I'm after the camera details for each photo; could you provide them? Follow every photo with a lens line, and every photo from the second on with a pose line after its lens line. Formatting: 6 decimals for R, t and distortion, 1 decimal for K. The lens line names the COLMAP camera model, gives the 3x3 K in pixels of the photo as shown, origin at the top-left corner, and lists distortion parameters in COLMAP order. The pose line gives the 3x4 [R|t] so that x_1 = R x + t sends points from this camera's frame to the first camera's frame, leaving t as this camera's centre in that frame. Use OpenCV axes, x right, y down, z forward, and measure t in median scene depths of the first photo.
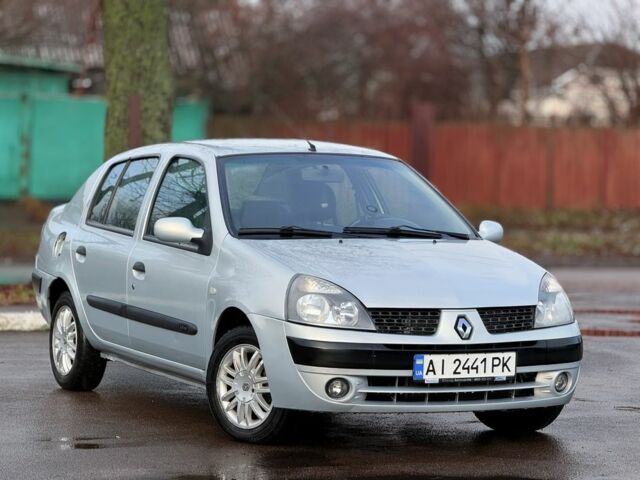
lens RADIAL K [[2284.5, 0, 320.0], [0, 2284.5, 240.0], [0, 0, 1]] dist [0.187925, 0.628734]
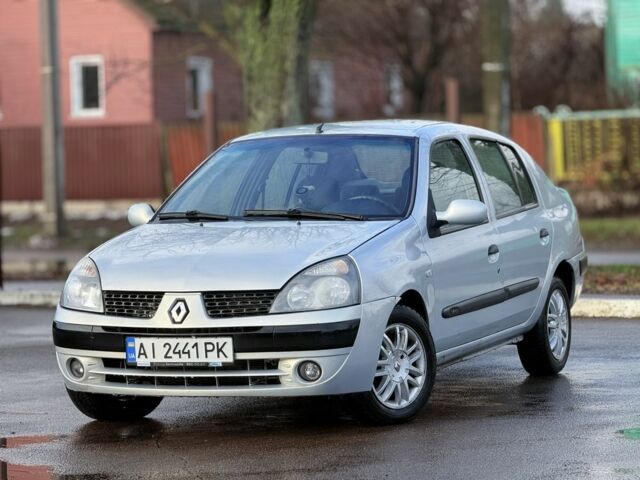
lens RADIAL K [[2284.5, 0, 320.0], [0, 2284.5, 240.0], [0, 0, 1]] dist [0.187925, 0.628734]
pose [[0.662732, -0.009828, -0.748792, 0.837603], [0.012390, 0.999921, -0.002157, 0.010538], [0.748754, -0.007848, 0.662801, 0.393433]]
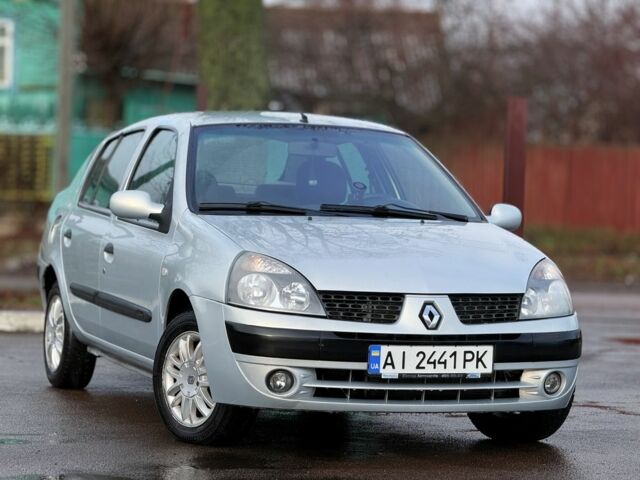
lens RADIAL K [[2284.5, 0, 320.0], [0, 2284.5, 240.0], [0, 0, 1]] dist [0.187925, 0.628734]
pose [[0.993706, 0.016782, -0.110759, 0.116613], [-0.018753, 0.999683, -0.016773, 0.024845], [0.110443, 0.018744, 0.993706, 0.131129]]
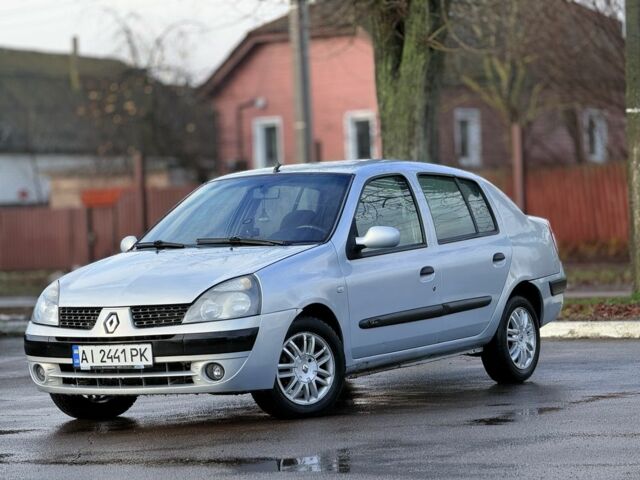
lens RADIAL K [[2284.5, 0, 320.0], [0, 2284.5, 240.0], [0, 0, 1]] dist [0.187925, 0.628734]
pose [[0.530086, -0.037912, -0.847096, 1.112945], [0.025876, 0.999258, -0.028530, 0.031992], [0.847549, -0.006796, 0.530673, 0.467052]]
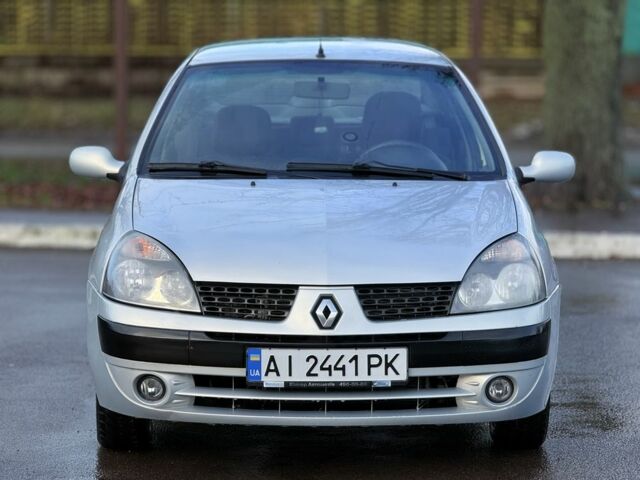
lens RADIAL K [[2284.5, 0, 320.0], [0, 2284.5, 240.0], [0, 0, 1]] dist [0.187925, 0.628734]
pose [[0.909611, 0.030935, -0.414308, 0.359347], [-0.004445, 0.997892, 0.064751, -0.031309], [0.415437, -0.057057, 0.907831, 0.342864]]
